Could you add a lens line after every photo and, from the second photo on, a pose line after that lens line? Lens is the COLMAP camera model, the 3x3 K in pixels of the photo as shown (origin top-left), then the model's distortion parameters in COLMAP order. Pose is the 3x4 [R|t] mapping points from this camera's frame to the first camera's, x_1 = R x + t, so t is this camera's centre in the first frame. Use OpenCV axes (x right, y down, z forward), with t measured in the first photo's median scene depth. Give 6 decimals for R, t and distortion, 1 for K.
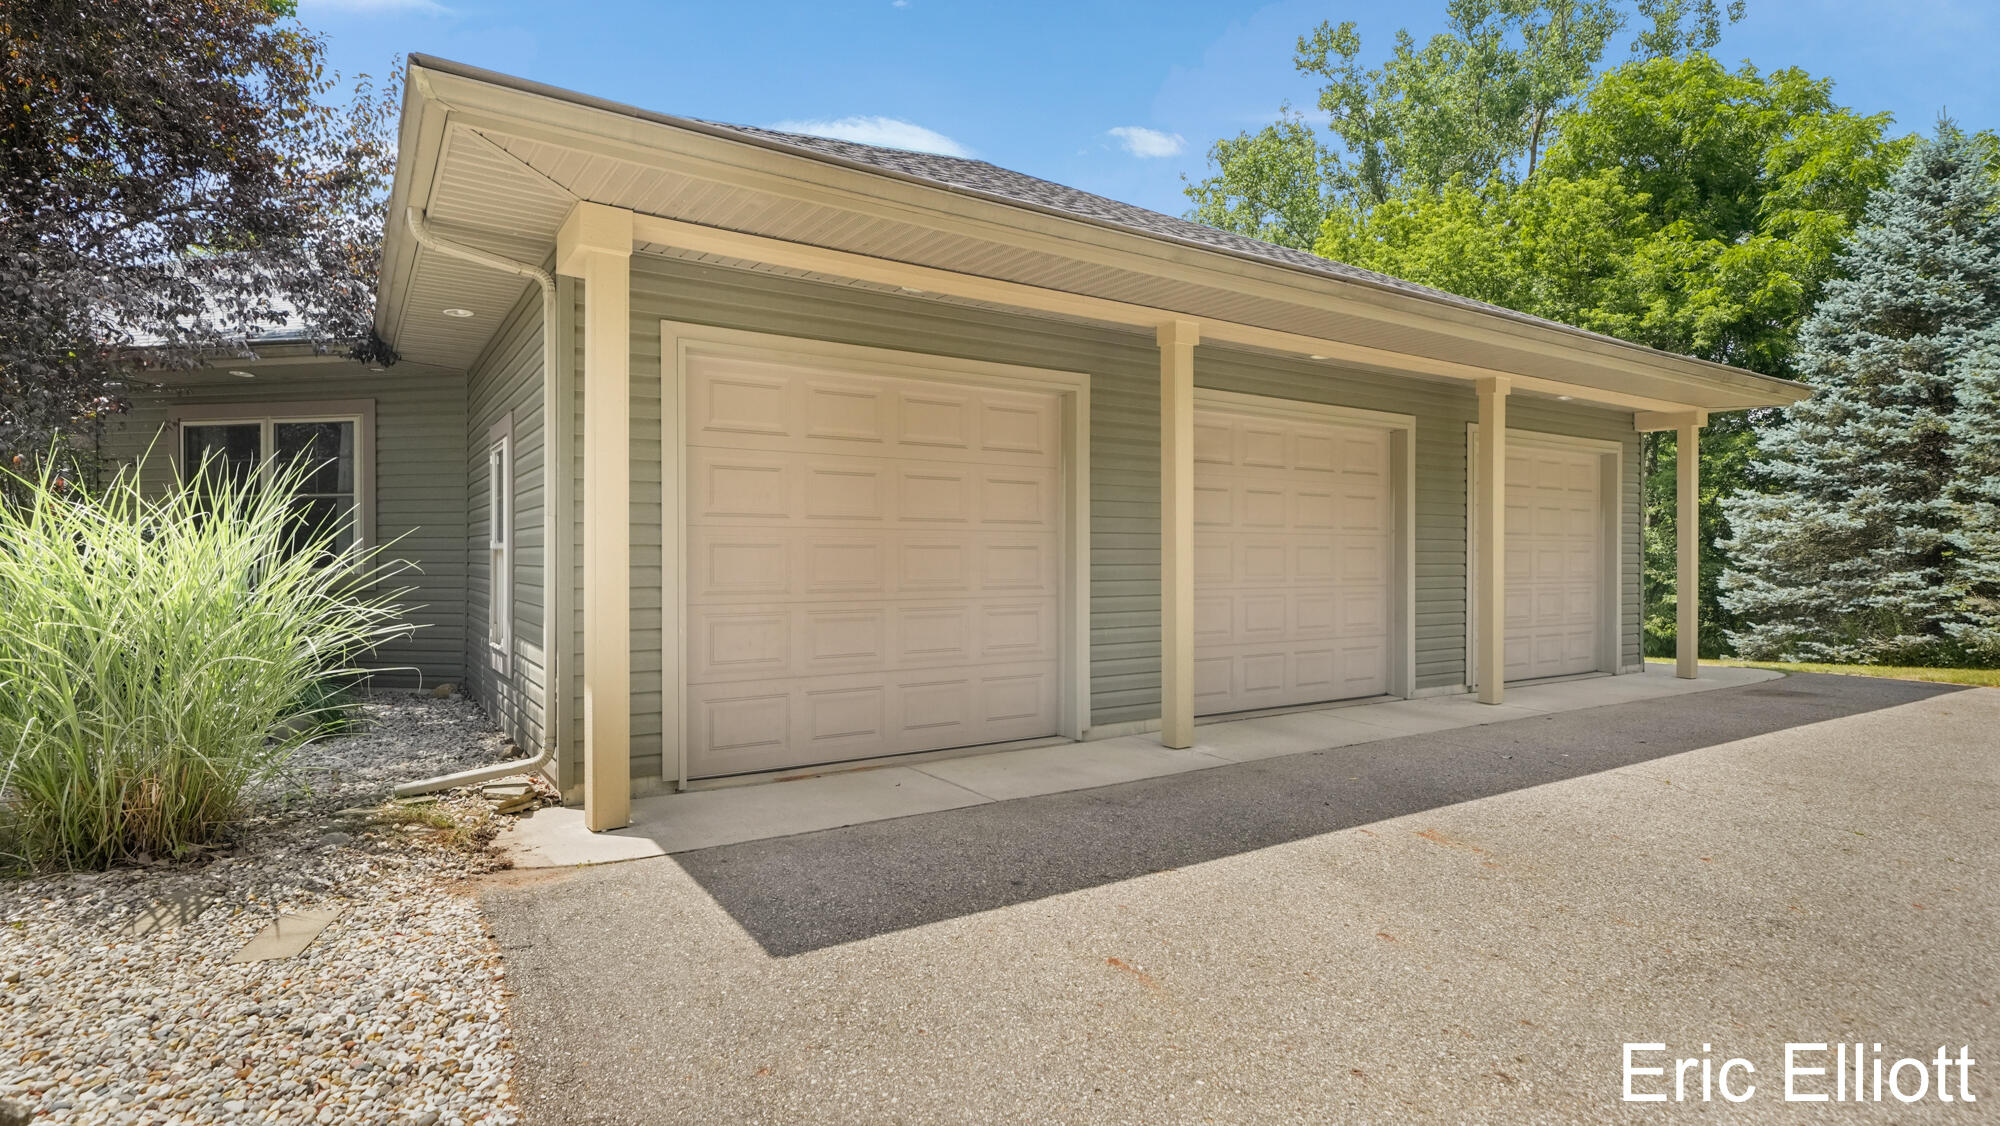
lens RADIAL K [[994.2, 0, 1000.0], [0, 994.2, 563.0], [0, 0, 1]] dist [-0.003162, -0.001046]
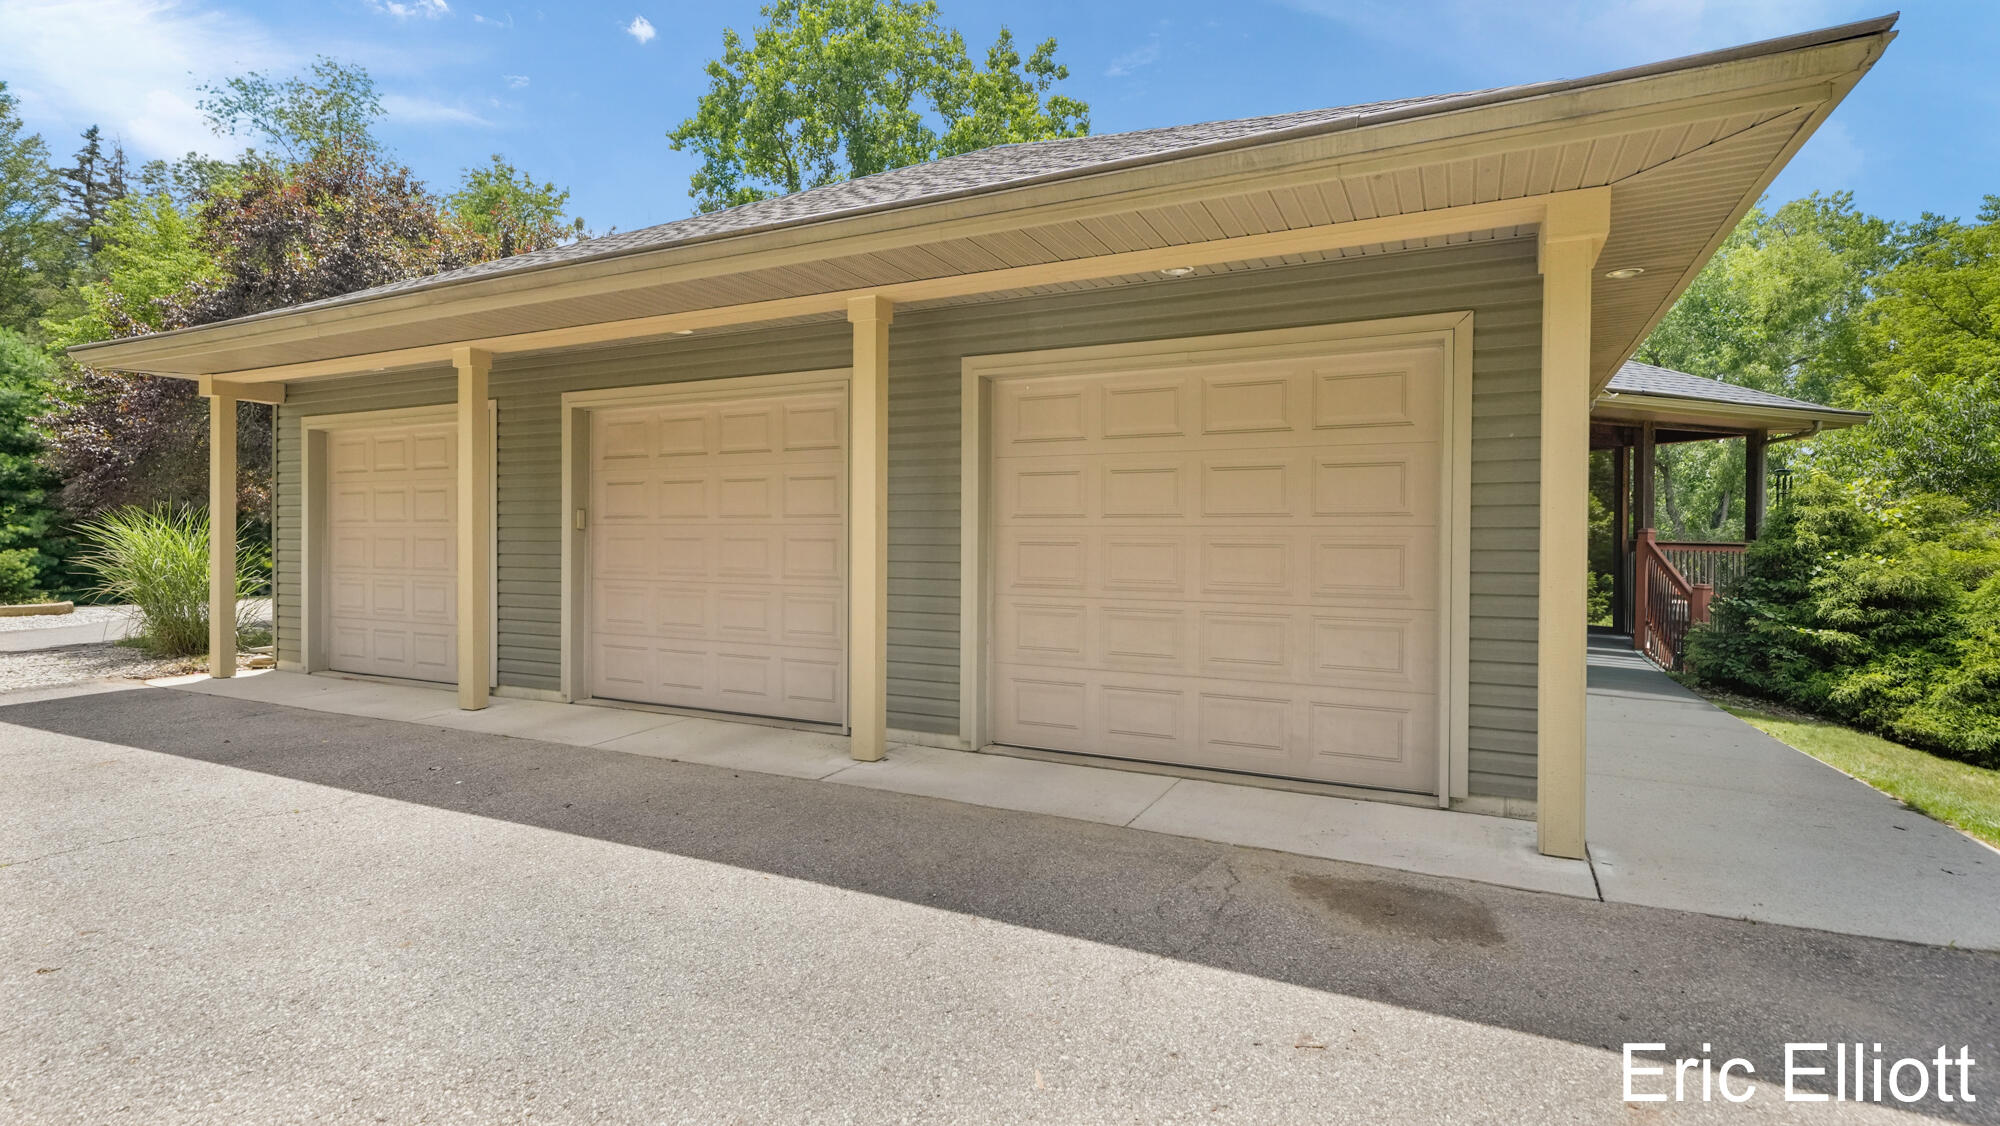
lens RADIAL K [[968.3, 0, 1000.0], [0, 968.3, 563.0], [0, 0, 1]] dist [0.018703, 0.000020]
pose [[0.502264, 0.015718, -0.864571, 0.236690], [-0.018766, 0.999797, 0.007274, -0.001037], [0.864511, 0.012571, 0.502457, 0.152297]]
